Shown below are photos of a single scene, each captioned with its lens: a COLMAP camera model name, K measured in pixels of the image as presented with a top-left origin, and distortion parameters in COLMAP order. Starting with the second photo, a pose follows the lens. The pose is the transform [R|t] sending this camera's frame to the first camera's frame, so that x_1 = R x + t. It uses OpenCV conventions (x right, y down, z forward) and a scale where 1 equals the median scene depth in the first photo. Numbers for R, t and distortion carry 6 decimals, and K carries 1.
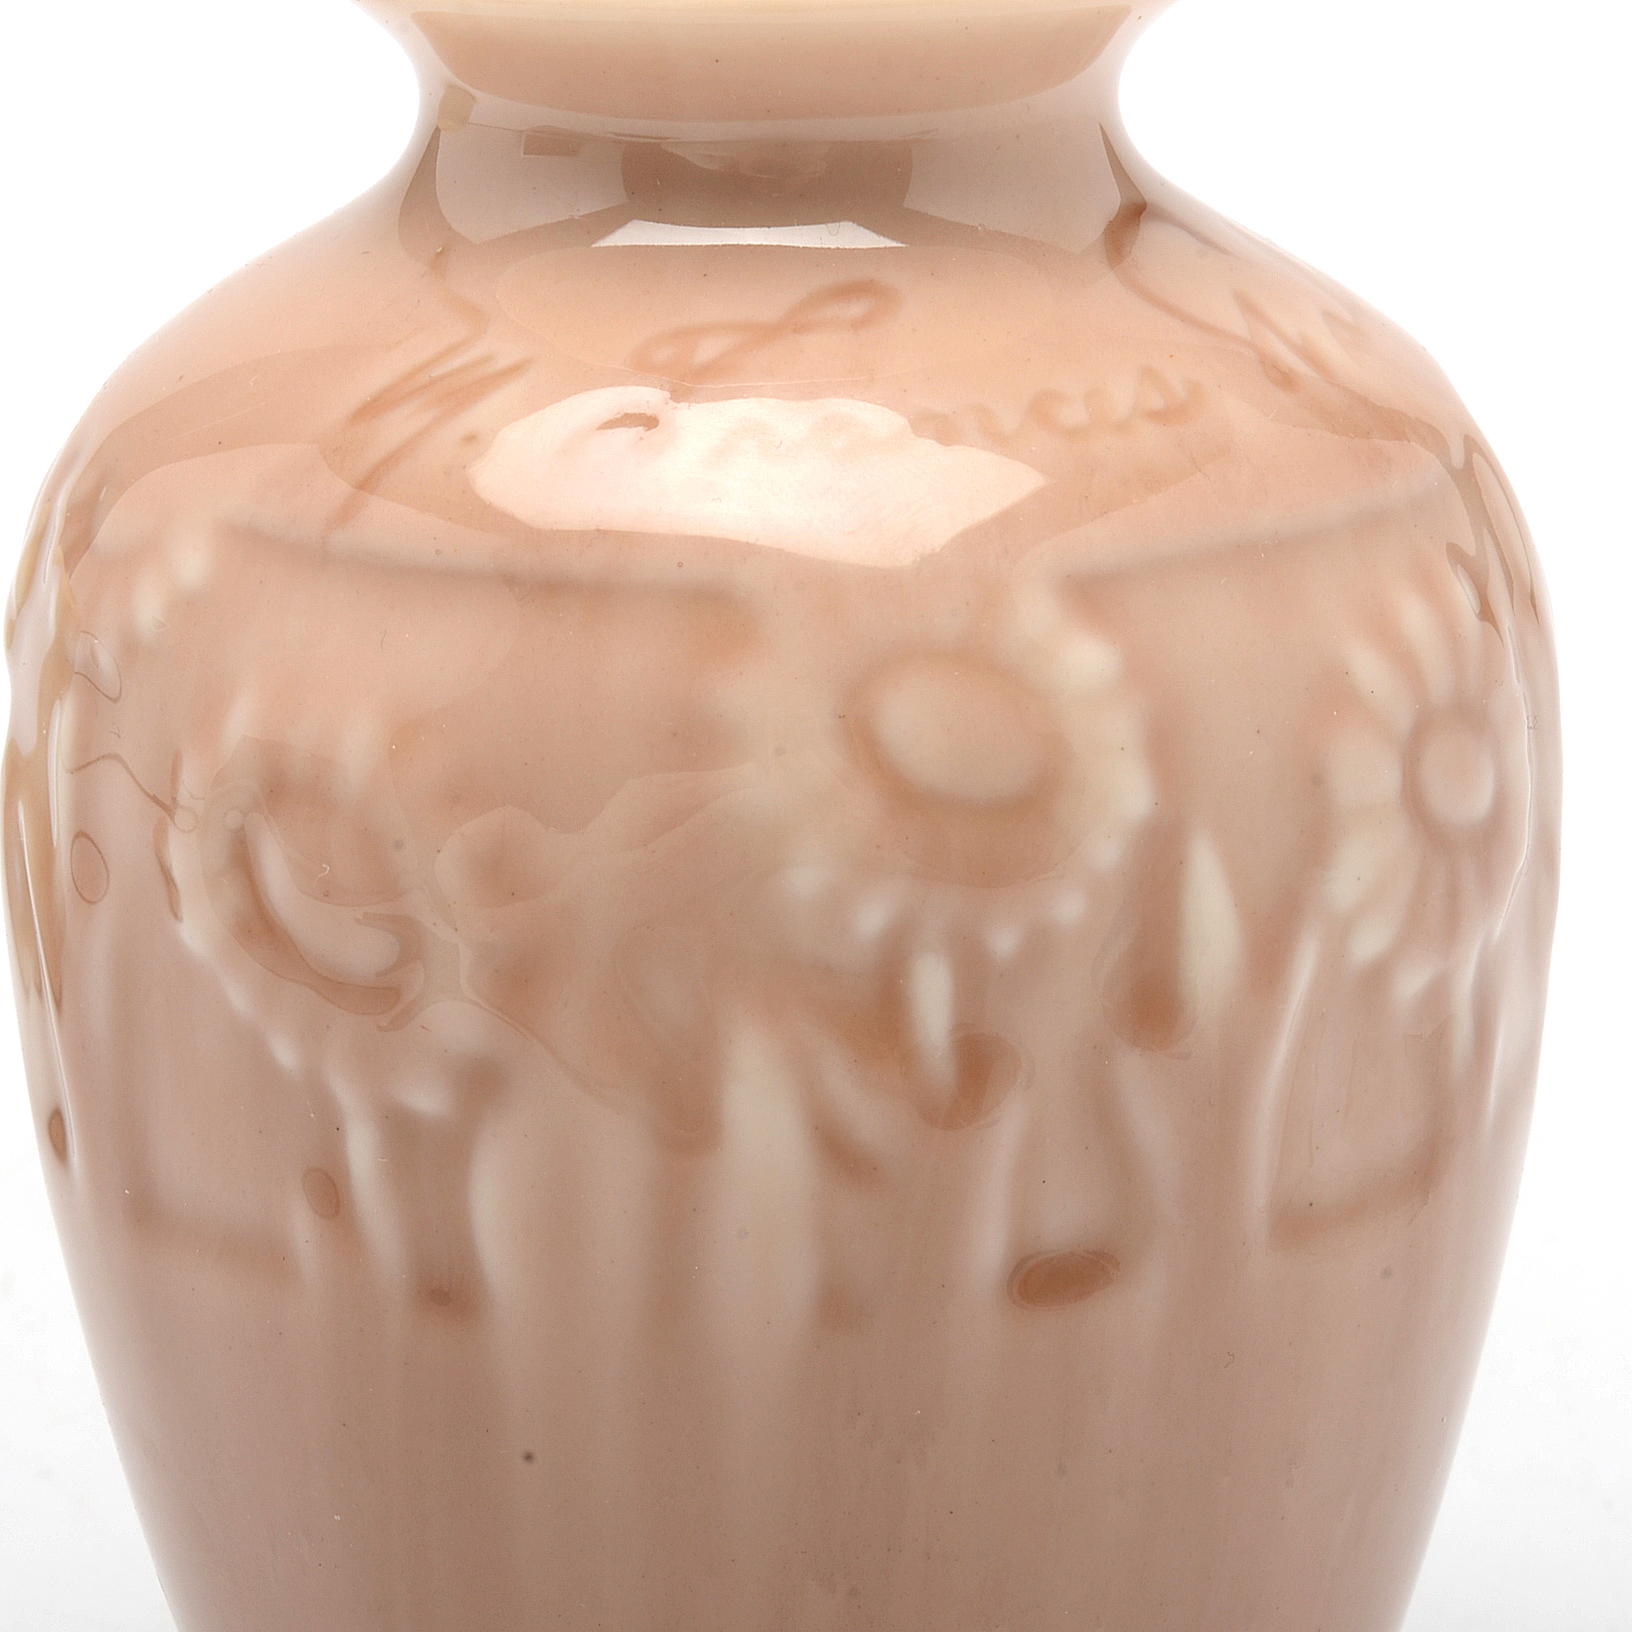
lens RADIAL K [[4963.7, 0, 809.1], [0, 4963.7, 818.6], [0, 0, 1]] dist [-0.137708, 0.000000]
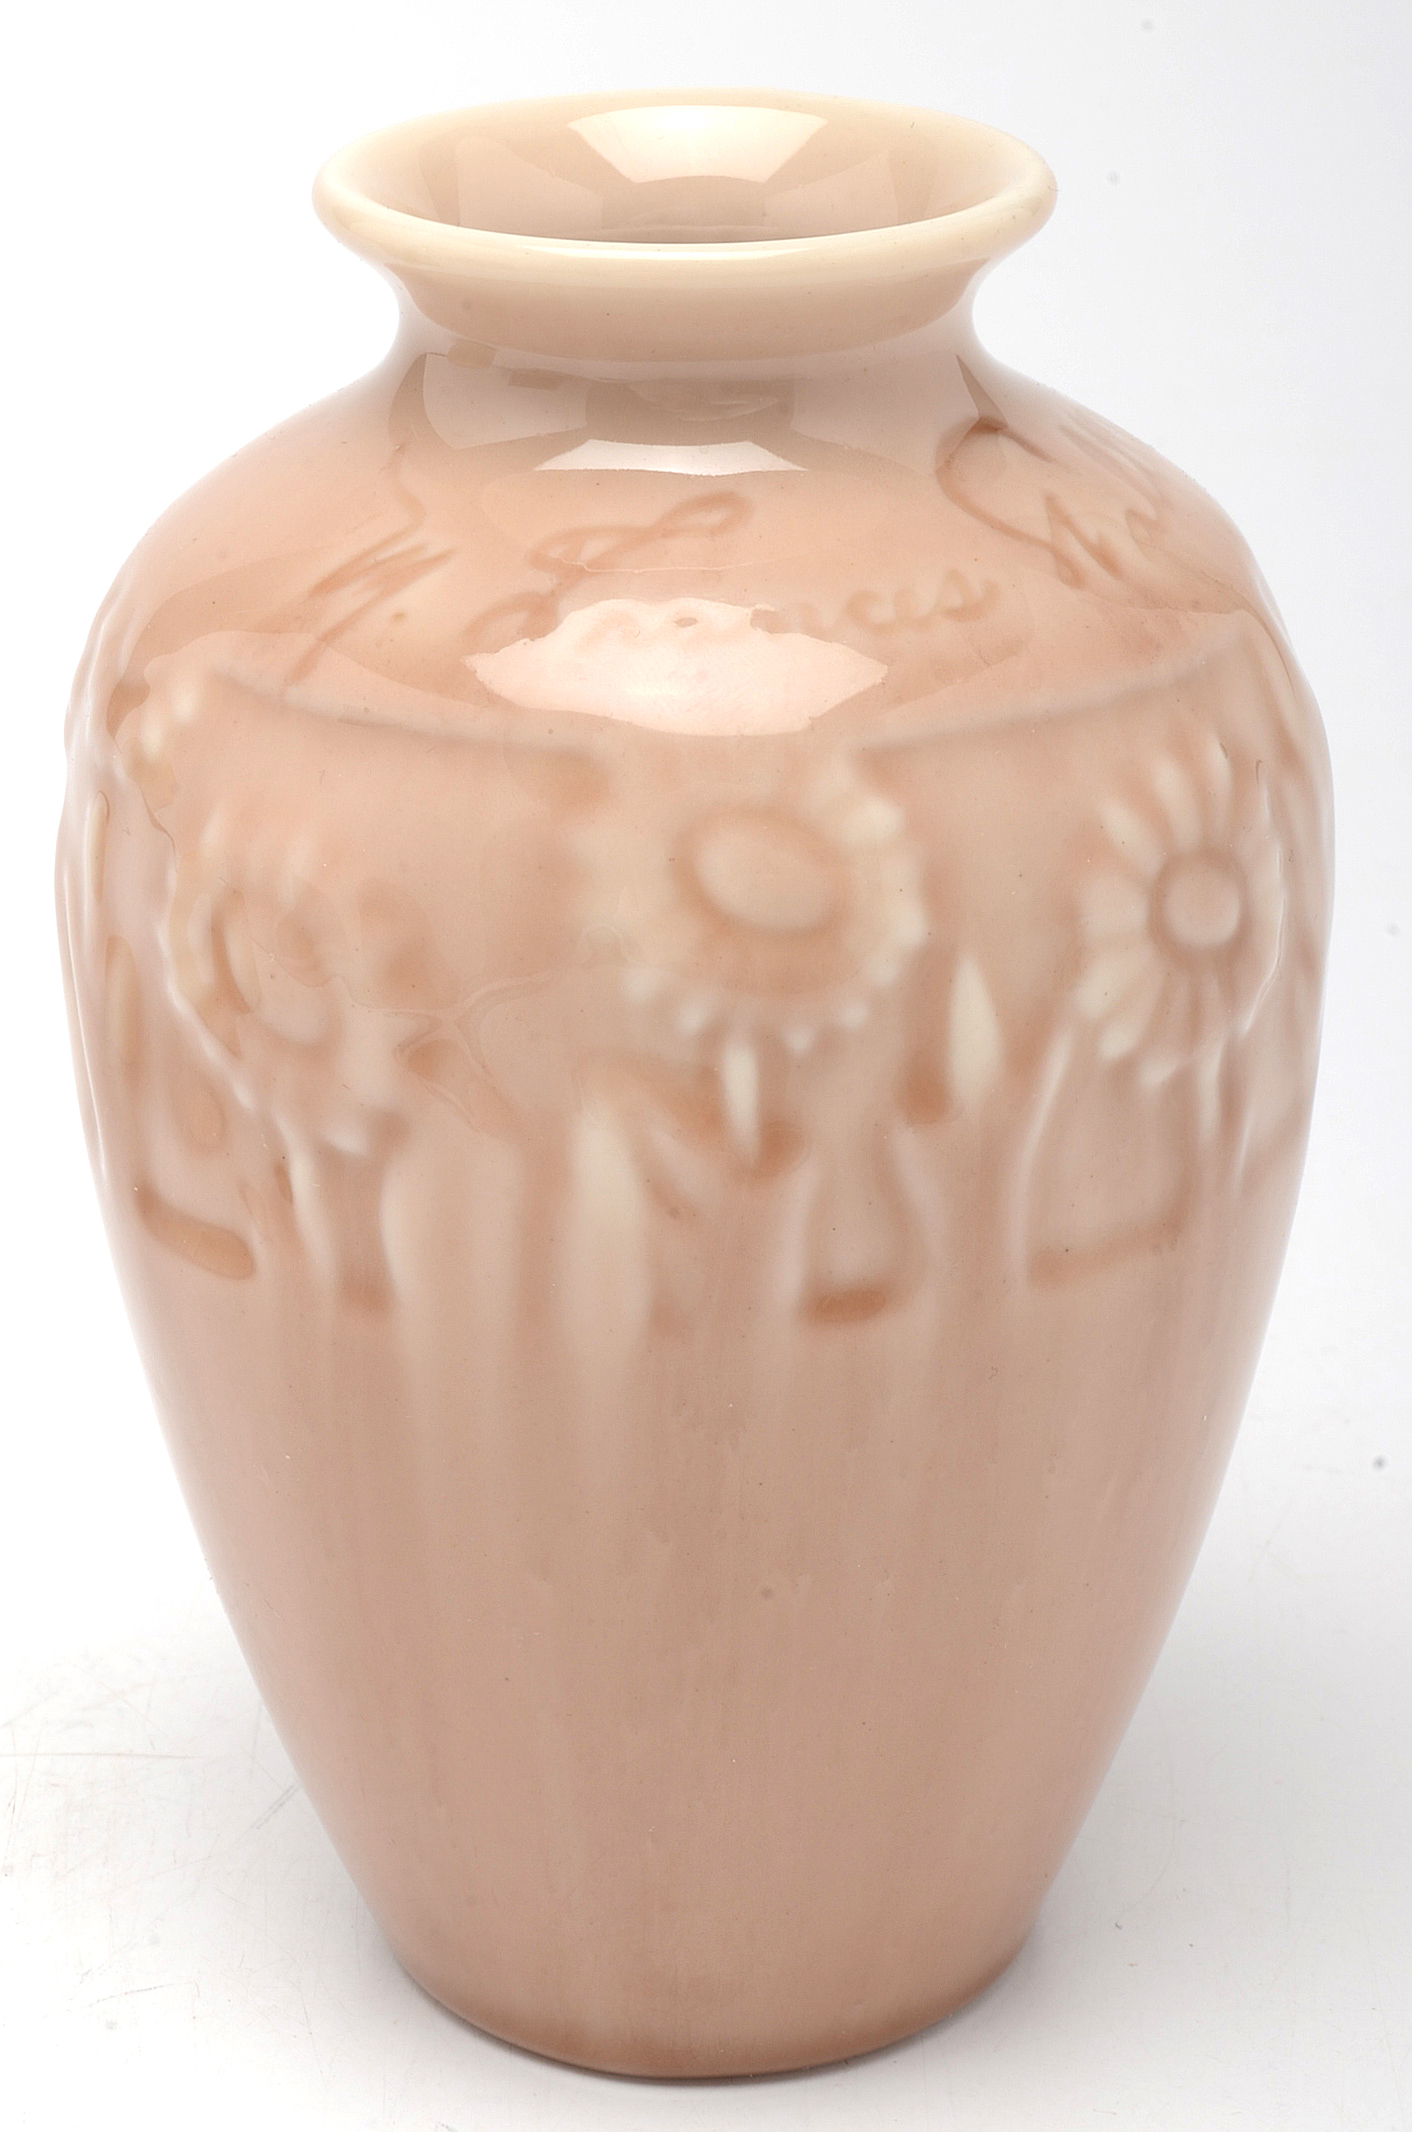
lens RADIAL K [[4807.5, 0, 578.8], [0, 4807.5, 1012.5], [0, 0, 1]] dist [-0.125992, 0.000000]
pose [[0.992894, 0.041878, -0.111394, 0.114180], [-0.033625, 0.996619, 0.074961, -0.068365], [0.114156, -0.070683, 0.990945, -0.200261]]
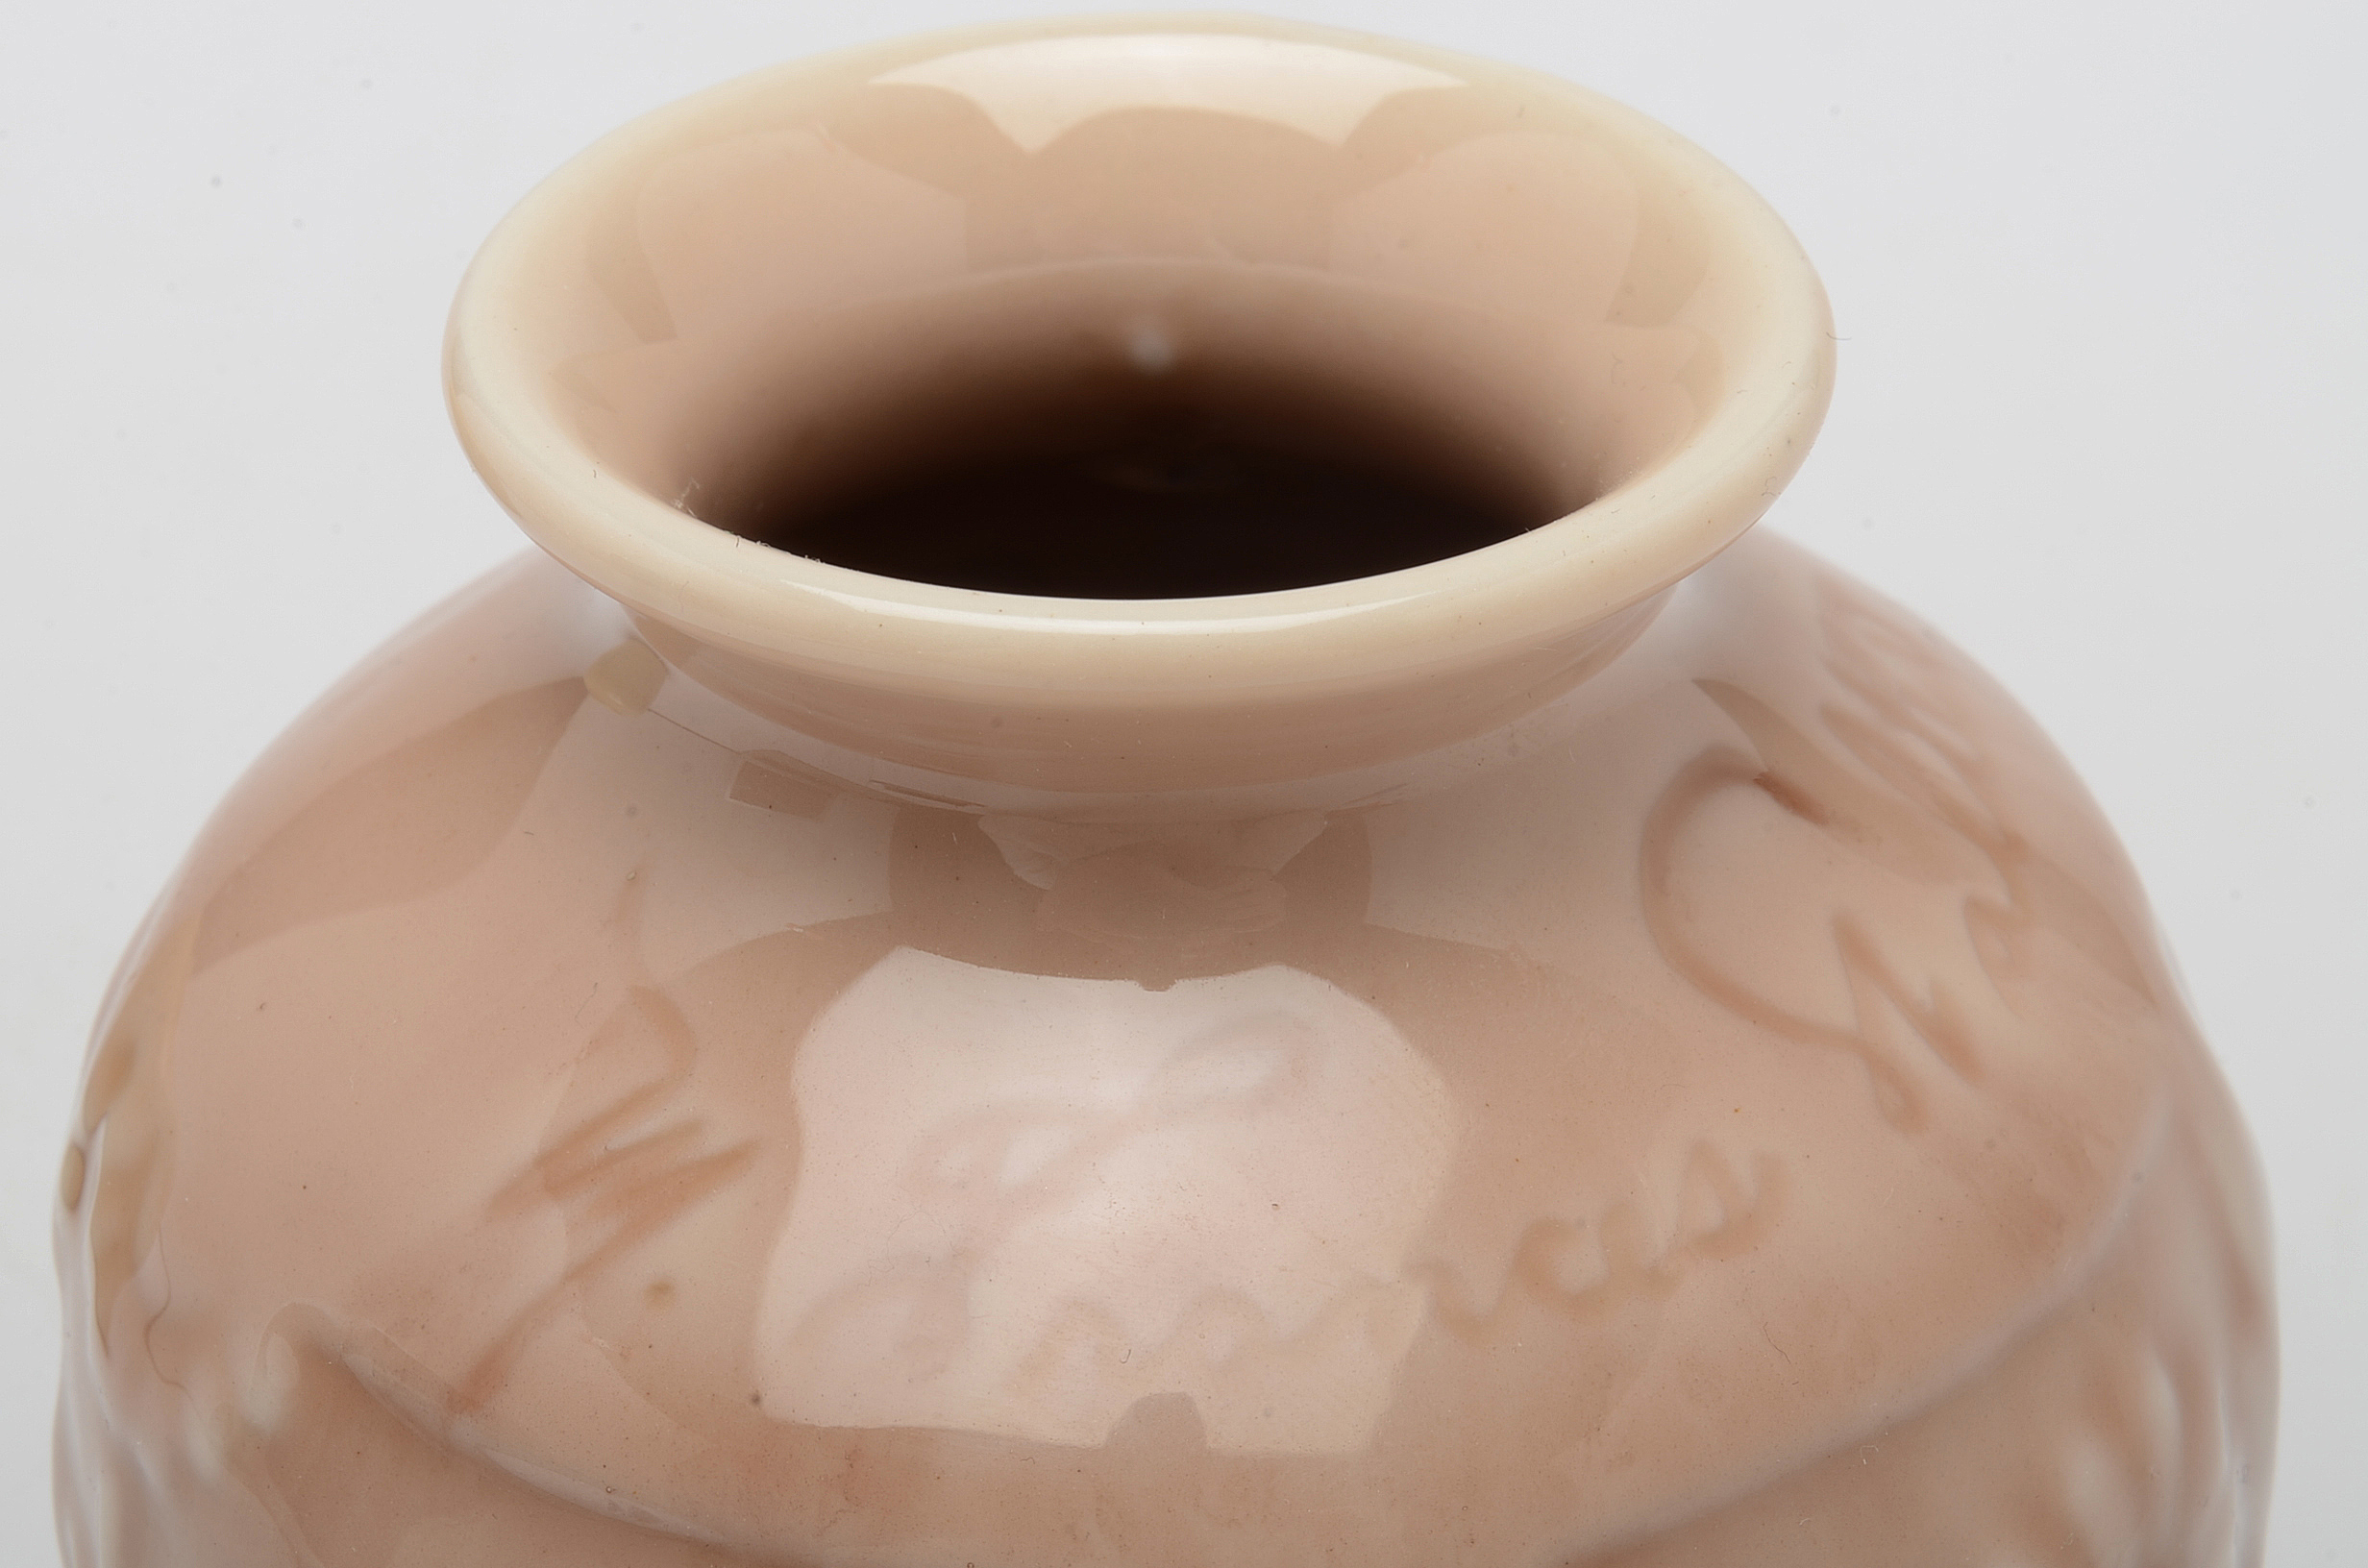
lens RADIAL K [[5339.0, 0, 1183.8], [0, 5339.0, 782.1], [0, 0, 1]] dist [-0.125992, 0.000000]
pose [[0.999584, 0.010493, -0.026879, 0.018891], [-0.005151, 0.981463, 0.191582, -0.274610], [0.028391, -0.191364, 0.981108, 0.317819]]
